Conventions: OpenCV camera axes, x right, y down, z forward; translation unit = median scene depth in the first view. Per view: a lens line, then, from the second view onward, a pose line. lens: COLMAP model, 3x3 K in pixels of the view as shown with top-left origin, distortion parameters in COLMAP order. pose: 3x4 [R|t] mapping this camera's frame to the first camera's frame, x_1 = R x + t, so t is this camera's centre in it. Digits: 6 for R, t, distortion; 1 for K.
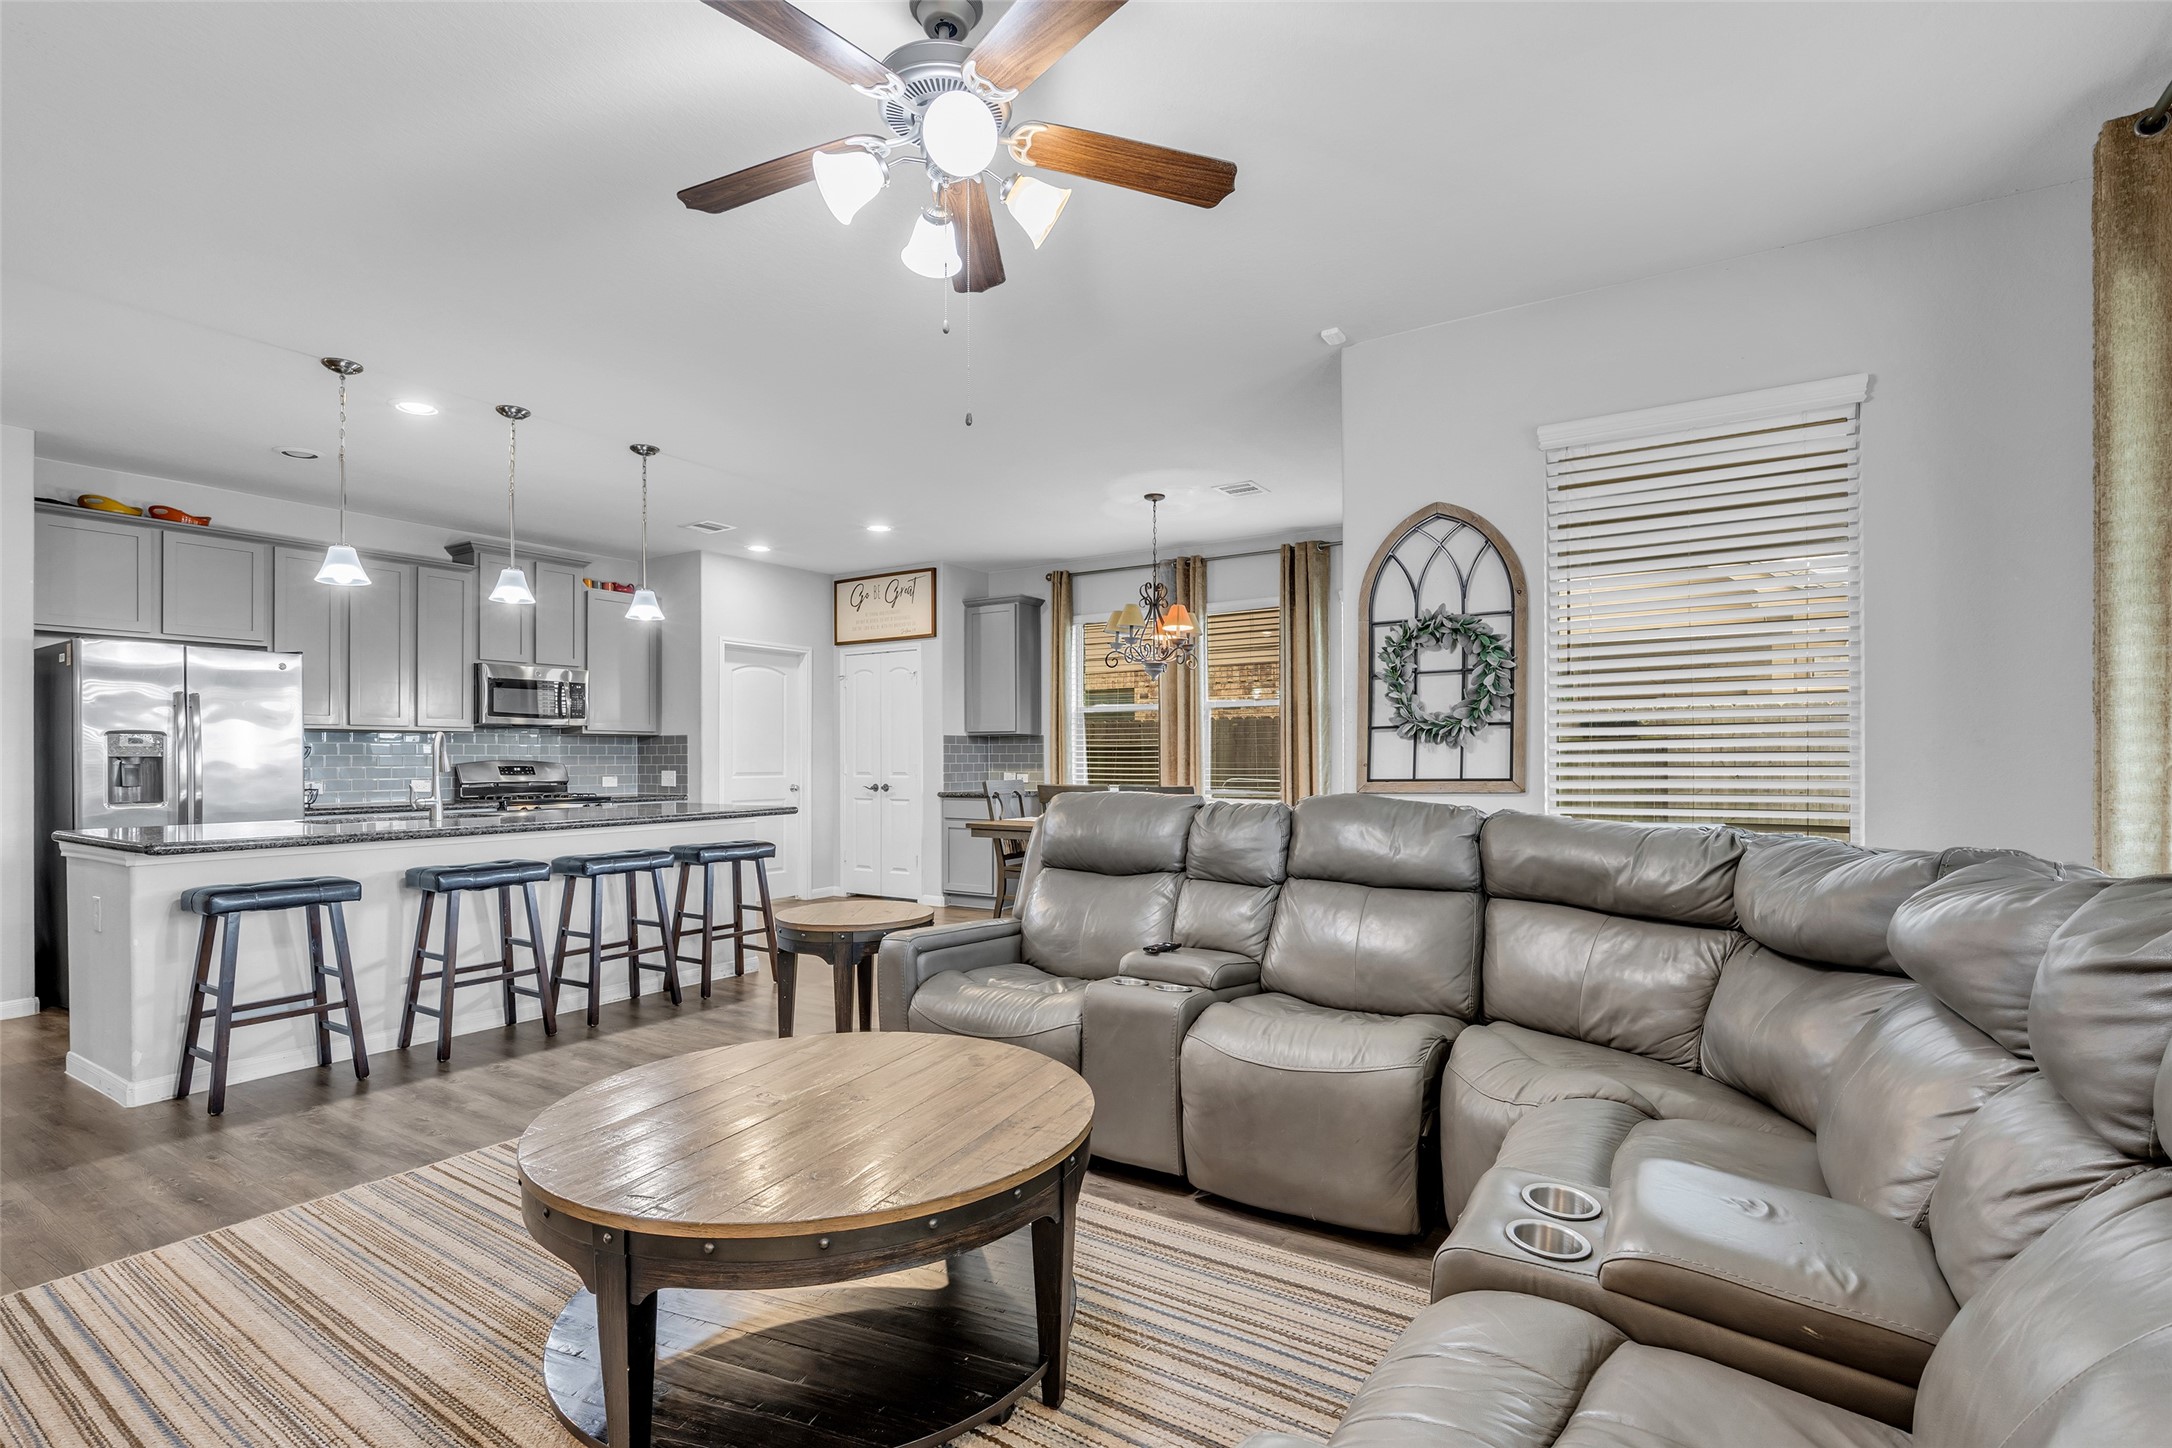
lens RADIAL K [[1014.3, 0, 1084.6], [0, 1014.3, 750.7], [0, 0, 1]] dist [-0.018341, 0.000389]
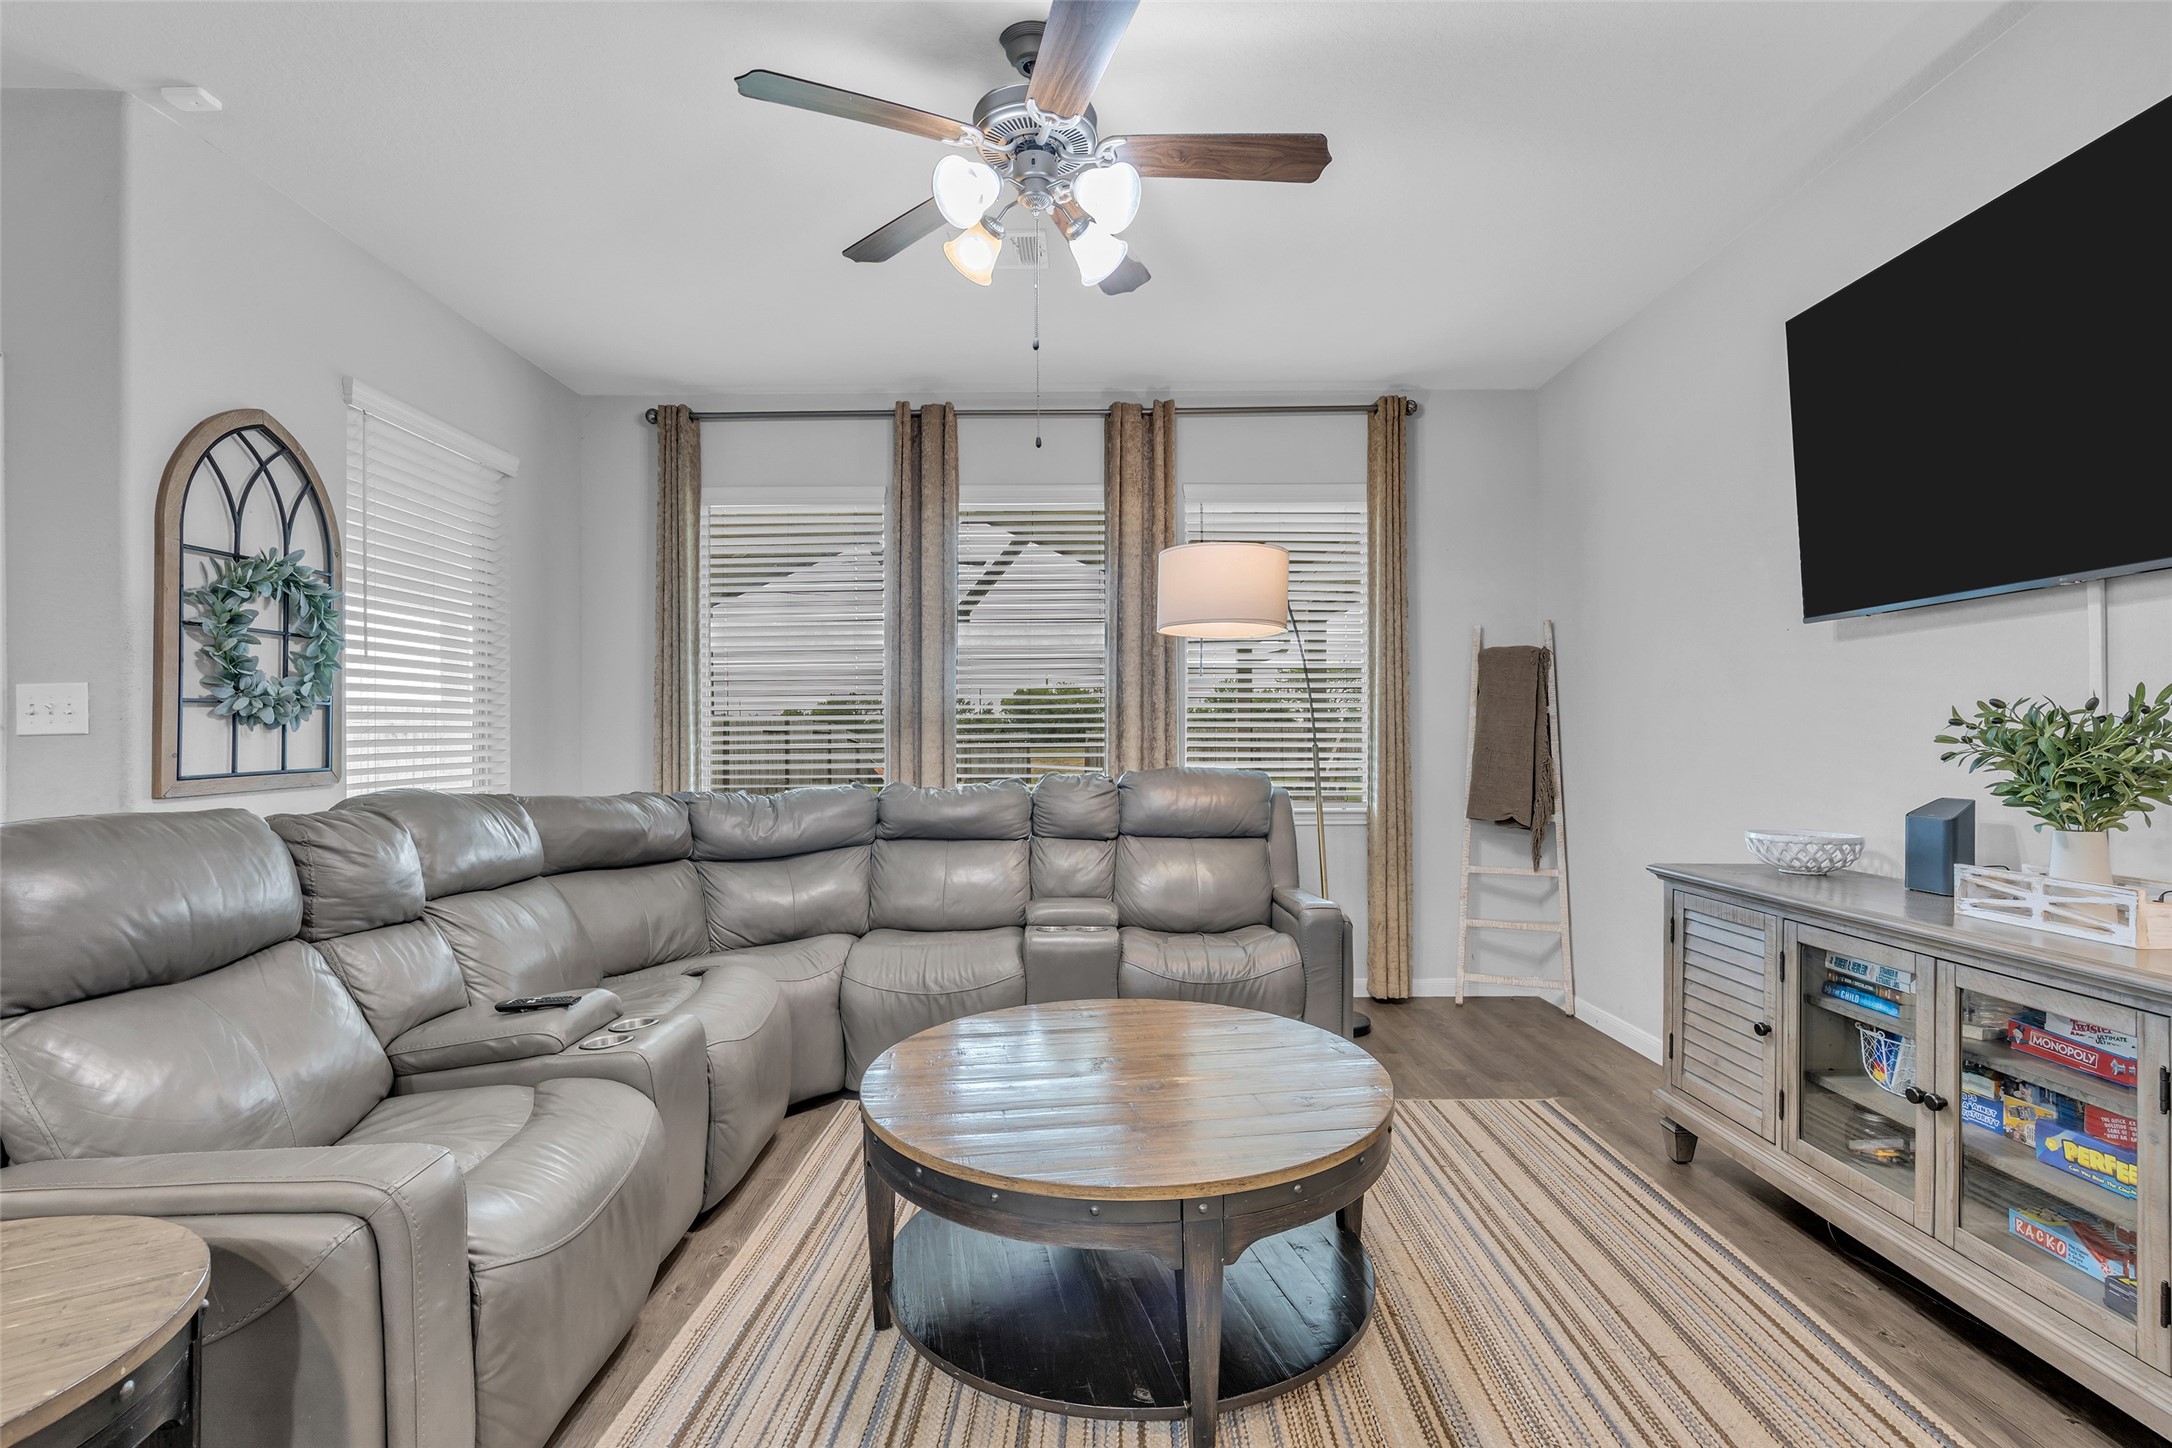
lens RADIAL K [[990.7, 0, 1078.3], [0, 990.7, 743.7], [0, 0, 1]] dist [-0.016691, 0.001429]
pose [[-0.533963, 0.001322, 0.845507, -0.315394], [0.000426, 0.999999, -0.001294, 0.004053], [-0.845508, -0.000331, -0.533963, 0.456366]]
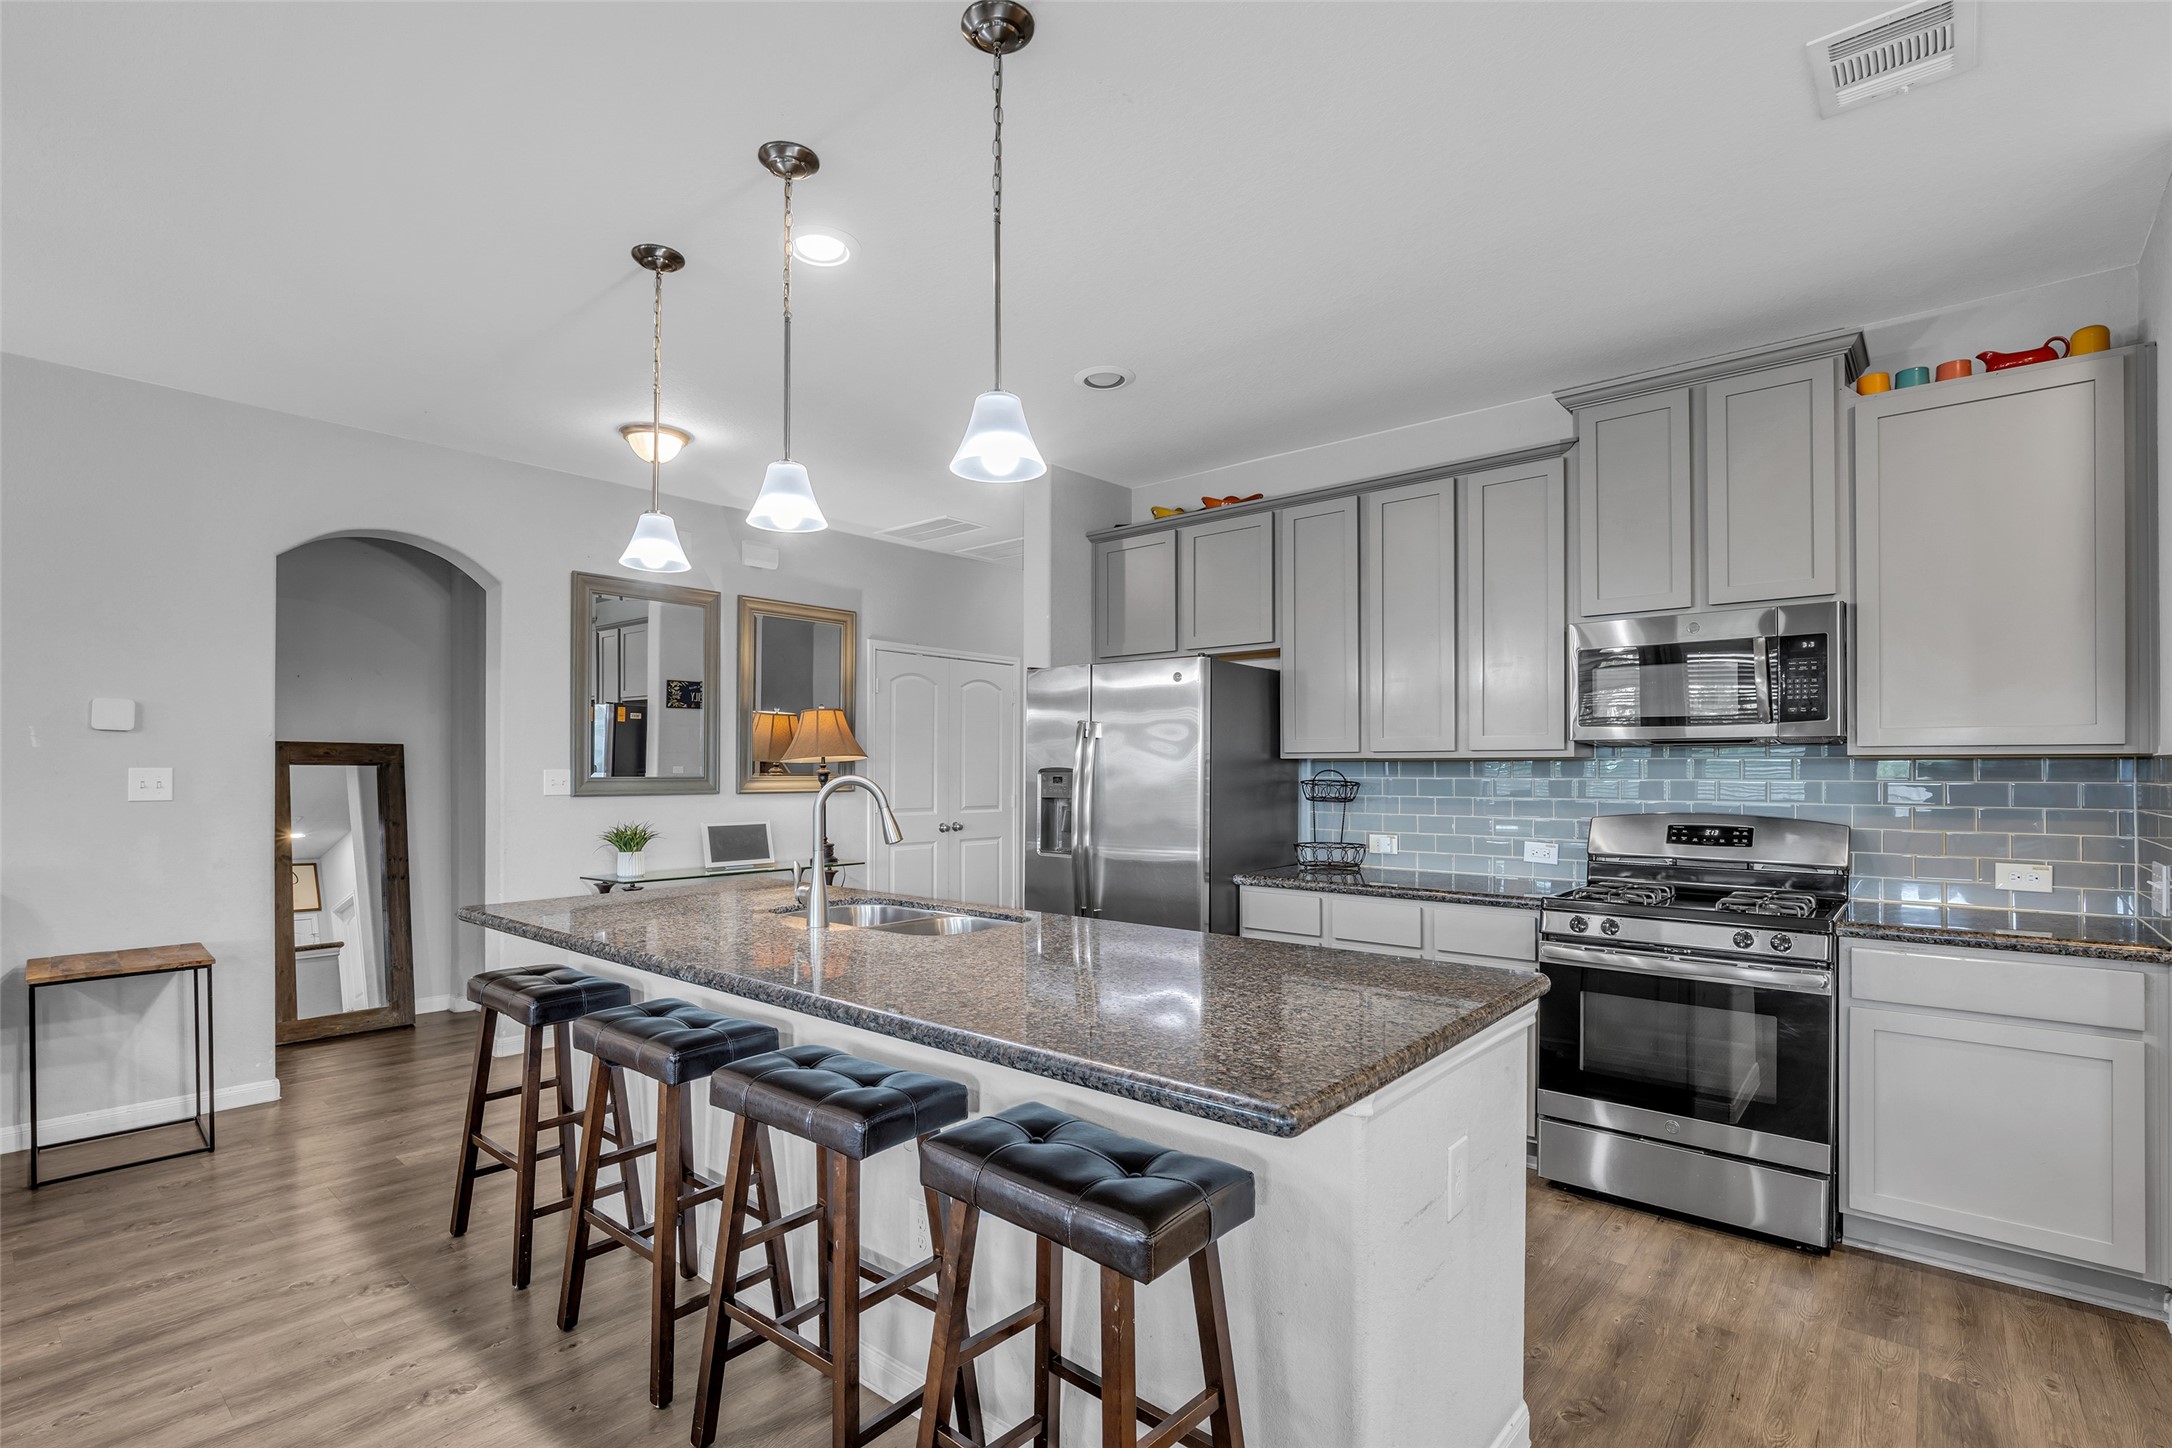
lens RADIAL K [[1012.3, 0, 1070.9], [0, 1012.3, 764.3], [0, 0, 1]] dist [-0.020533, 0.000011]
pose [[-0.147185, 0.000783, -0.989109, -0.052141], [0.006192, 0.999981, -0.000130, -0.015976], [0.989090, -0.006144, -0.147187, 0.785515]]
